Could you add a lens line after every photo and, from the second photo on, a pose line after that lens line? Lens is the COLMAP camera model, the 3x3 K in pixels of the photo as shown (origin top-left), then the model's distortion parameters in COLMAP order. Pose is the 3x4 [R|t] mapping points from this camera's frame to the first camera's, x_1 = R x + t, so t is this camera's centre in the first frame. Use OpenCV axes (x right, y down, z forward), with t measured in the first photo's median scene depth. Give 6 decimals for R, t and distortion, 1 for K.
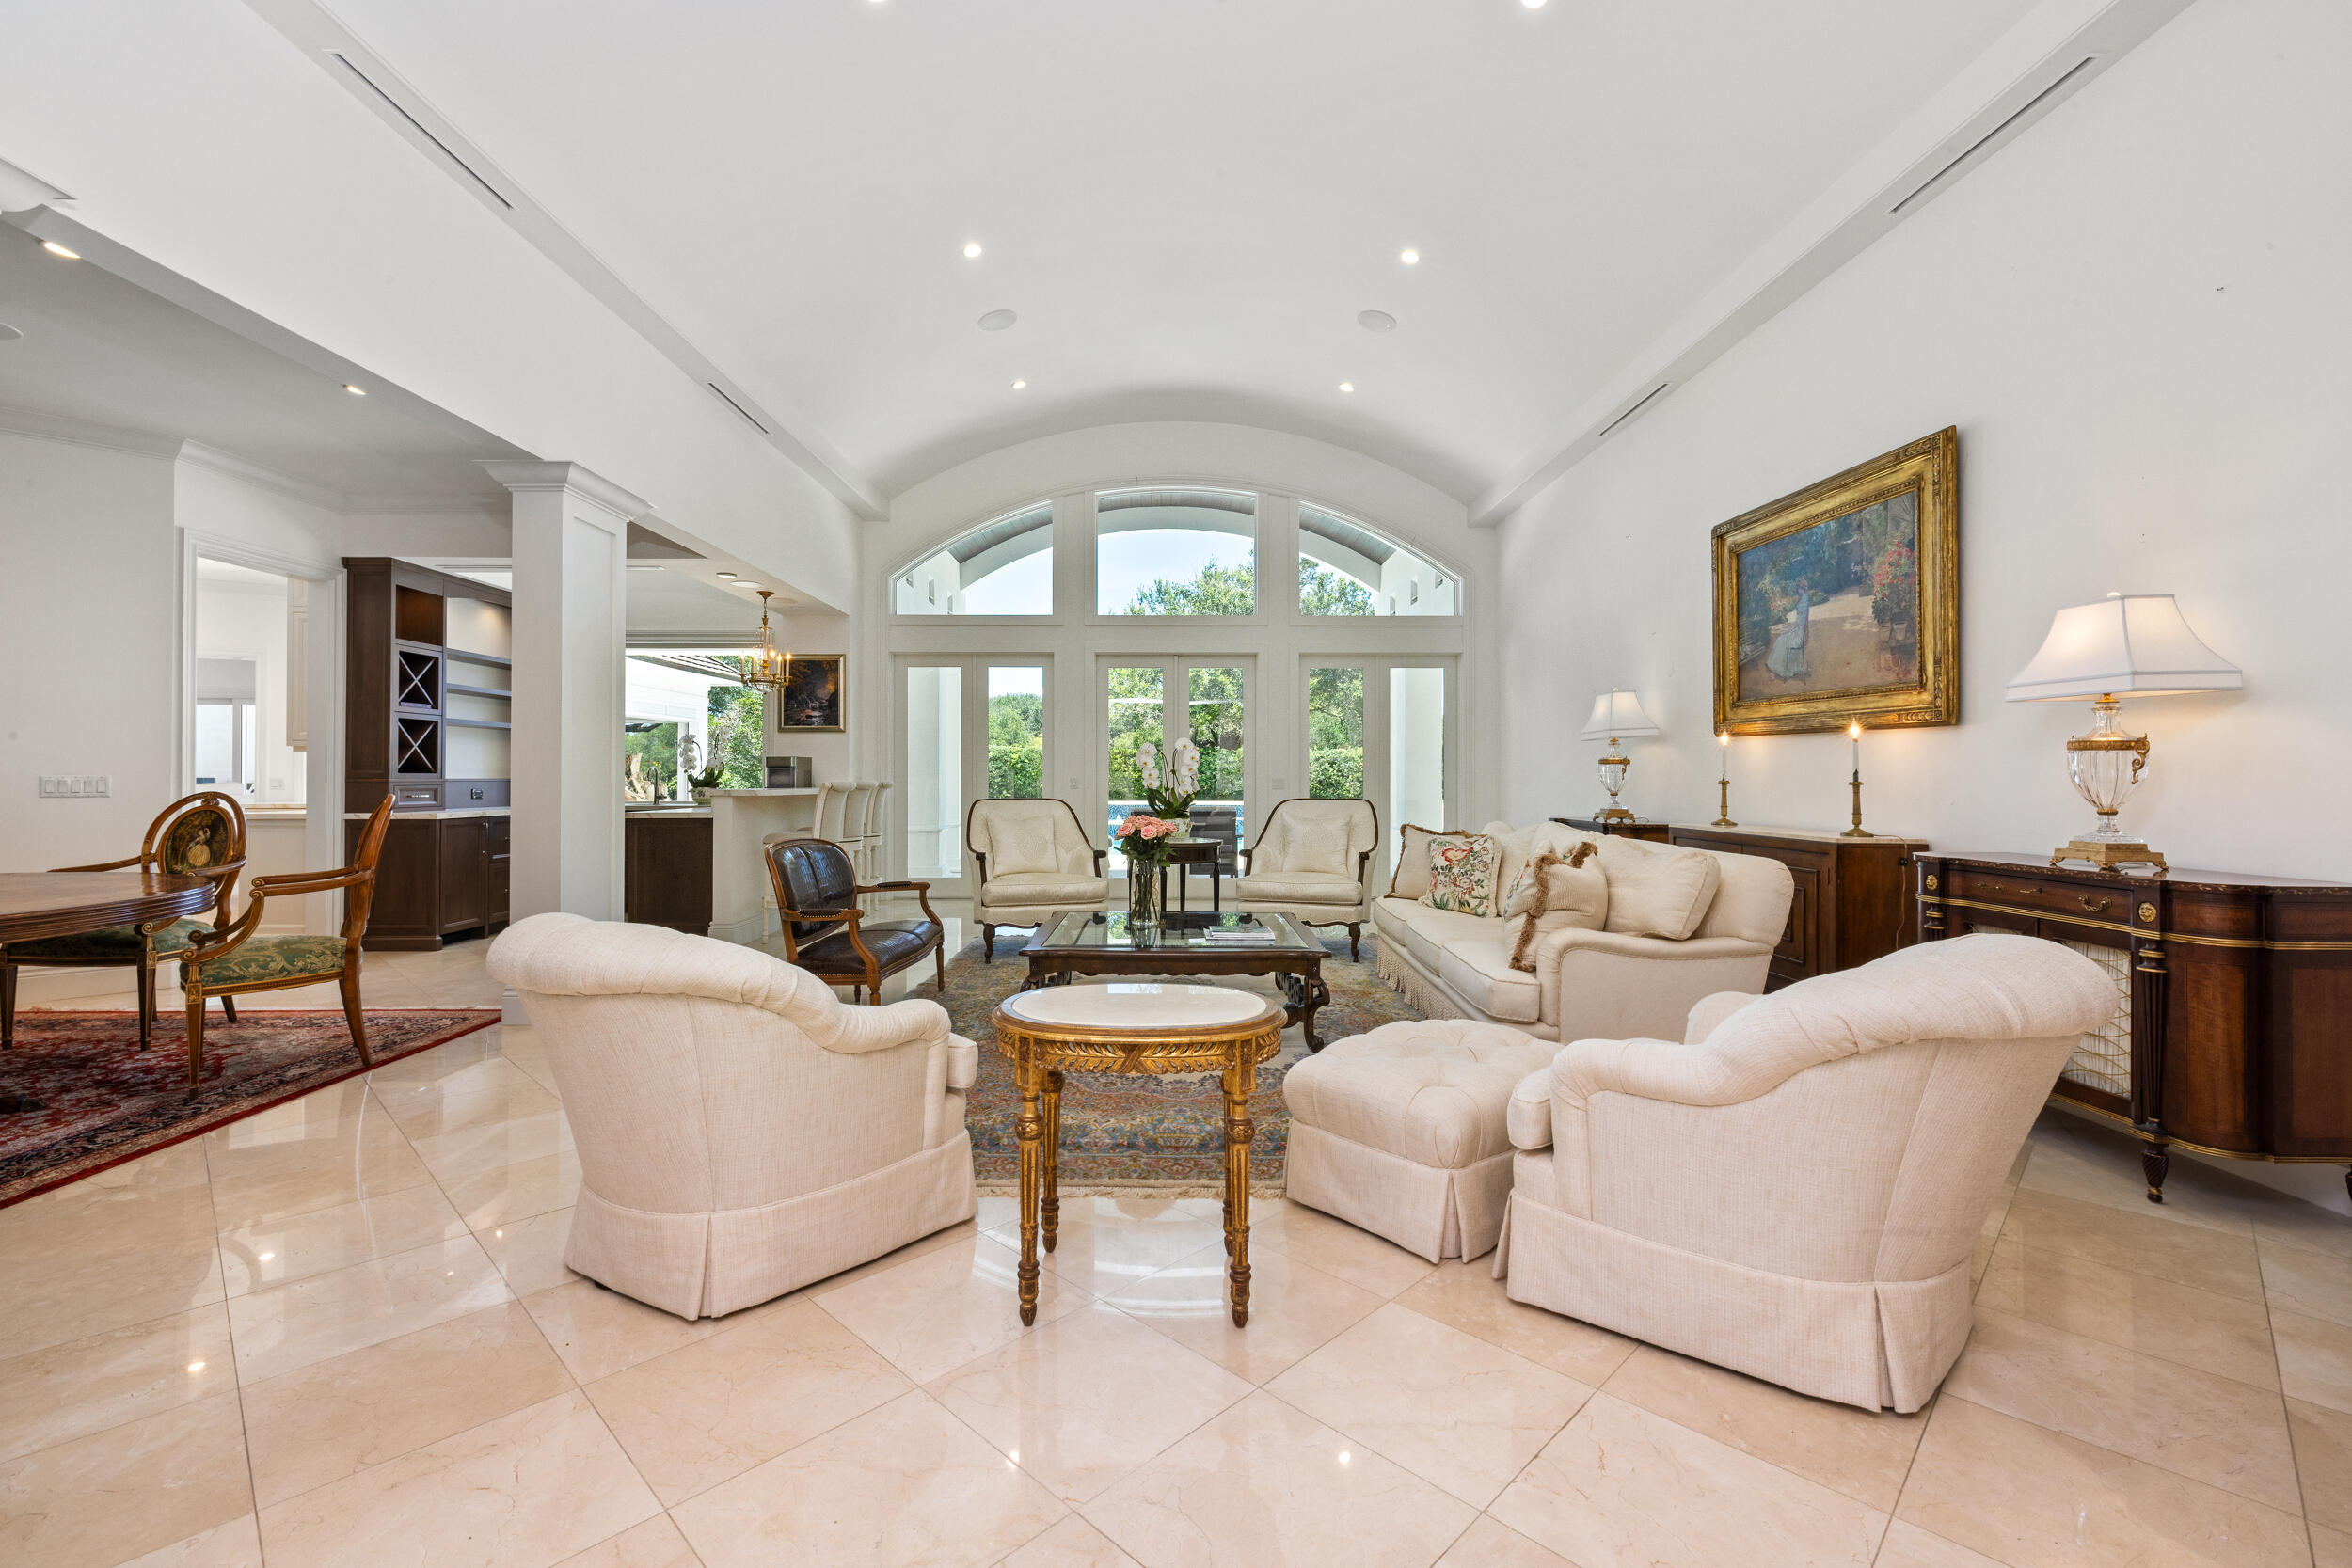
lens RADIAL K [[1007.4, 0, 1173.2], [0, 1007.4, 775.1], [0, 0, 1]] dist [0.000394, -0.000459]
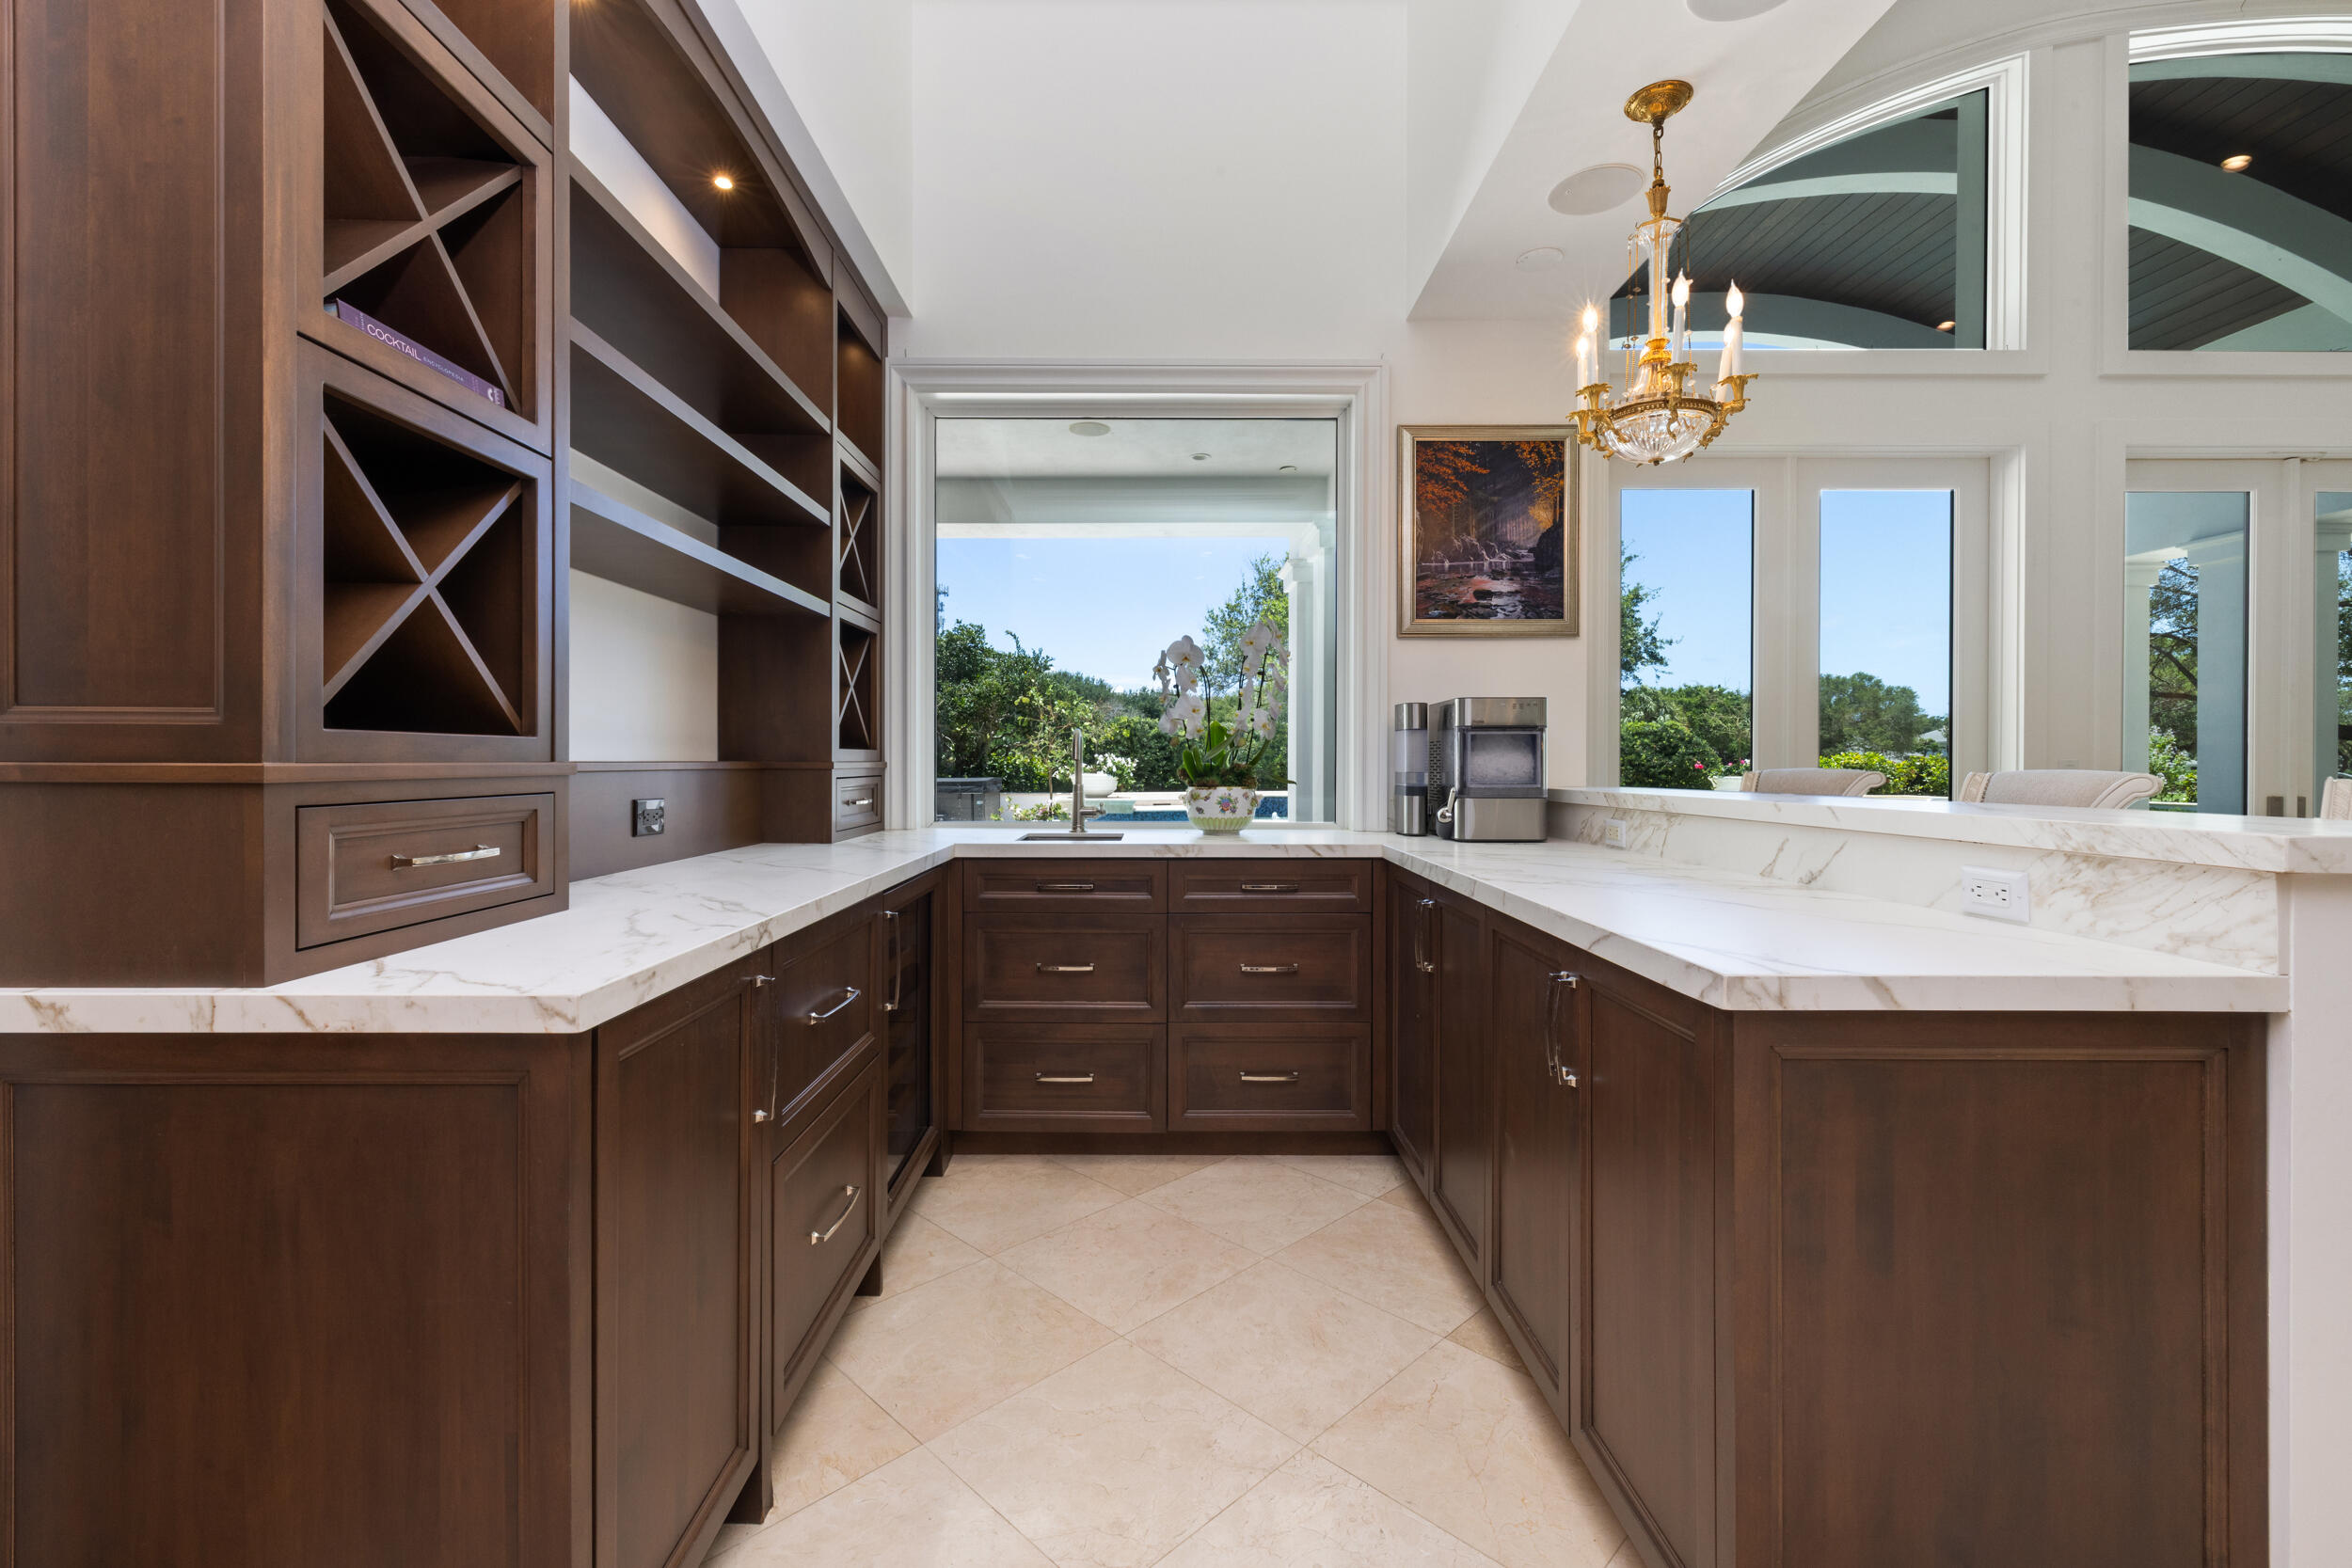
lens RADIAL K [[1007.4, 0, 1161.3], [0, 1007.4, 767.2], [0, 0, 1]] dist [0.000394, -0.000459]
pose [[0.999759, 0.001942, -0.021860, -0.595498], [-0.001746, 0.999958, 0.008957, 0.002522], [0.021877, -0.008917, 0.999721, 0.793710]]
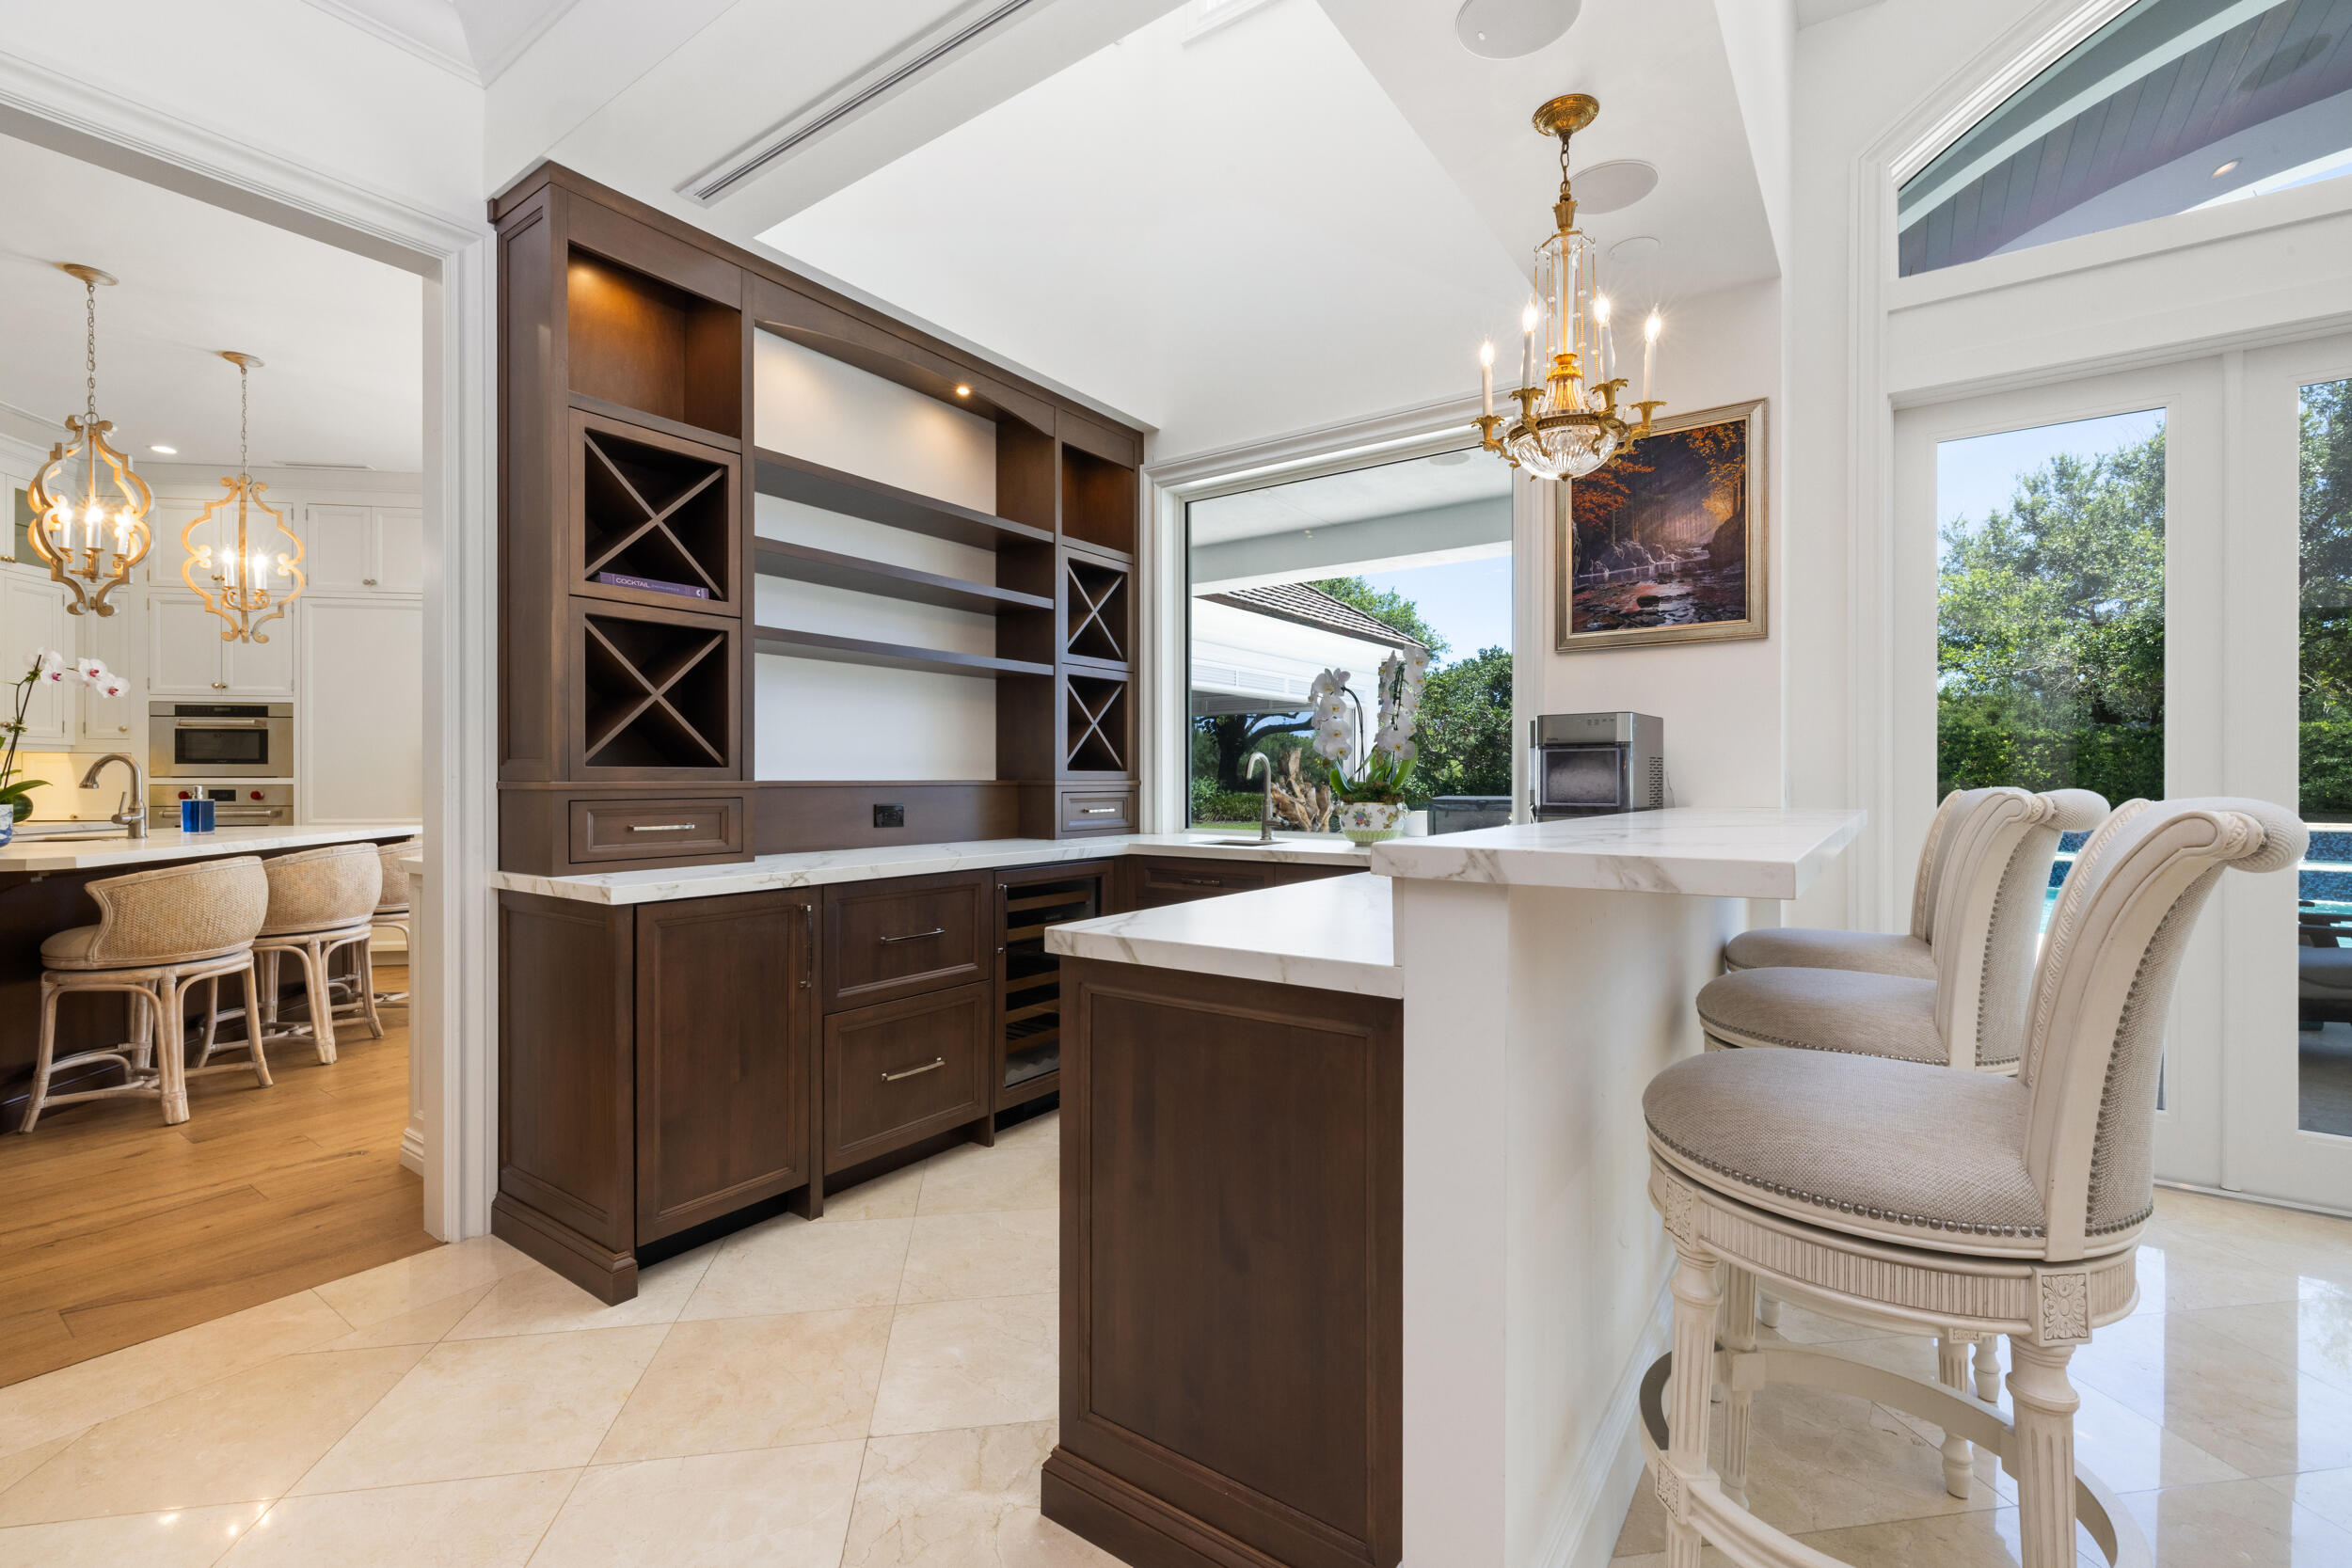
lens RADIAL K [[1007.4, 0, 1164.5], [0, 1007.4, 783.4], [0, 0, 1]] dist [0.000394, -0.000459]
pose [[0.800672, 0.001612, -0.599101, -0.362773], [0.002979, 0.999973, 0.006671, 0.002233], [0.599096, -0.007126, 0.800645, 0.786959]]
